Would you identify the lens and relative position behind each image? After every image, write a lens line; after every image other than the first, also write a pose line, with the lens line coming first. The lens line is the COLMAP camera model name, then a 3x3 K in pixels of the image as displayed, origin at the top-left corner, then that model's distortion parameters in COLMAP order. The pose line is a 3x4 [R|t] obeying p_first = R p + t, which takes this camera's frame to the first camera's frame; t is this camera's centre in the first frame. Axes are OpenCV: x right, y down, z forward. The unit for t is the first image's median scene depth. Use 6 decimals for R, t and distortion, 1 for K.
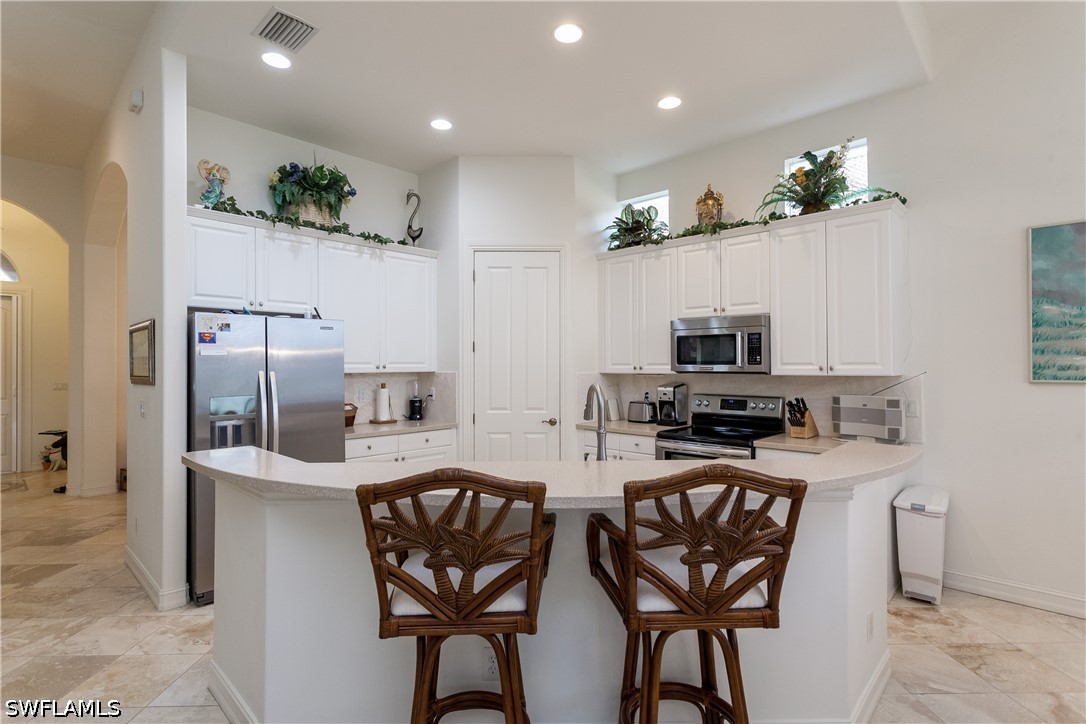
lens RADIAL K [[526.9, 0, 545.9], [0, 526.9, 358.1], [0, 0, 1]] dist [0.000194, 0.004143]
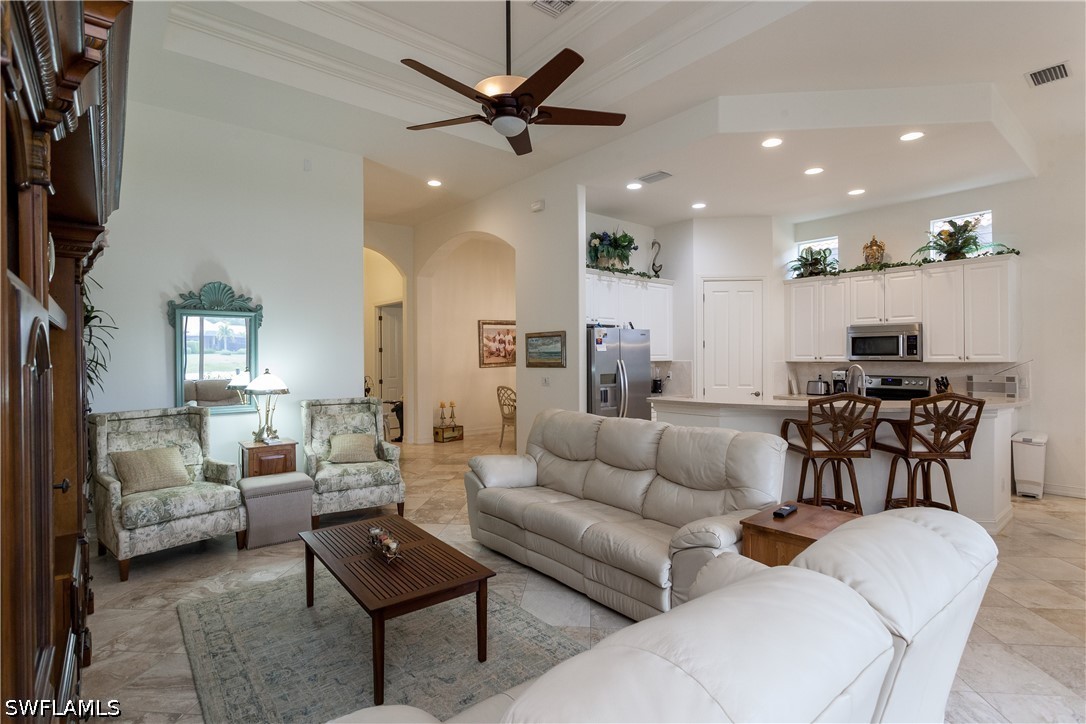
lens RADIAL K [[526.9, 0, 546.3], [0, 526.9, 355.0], [0, 0, 1]] dist [0.000194, 0.004143]
pose [[0.993667, -0.002133, -0.112346, -0.504758], [0.003125, 0.999958, 0.008652, -0.006149], [0.112322, -0.008948, 0.993632, -0.677364]]
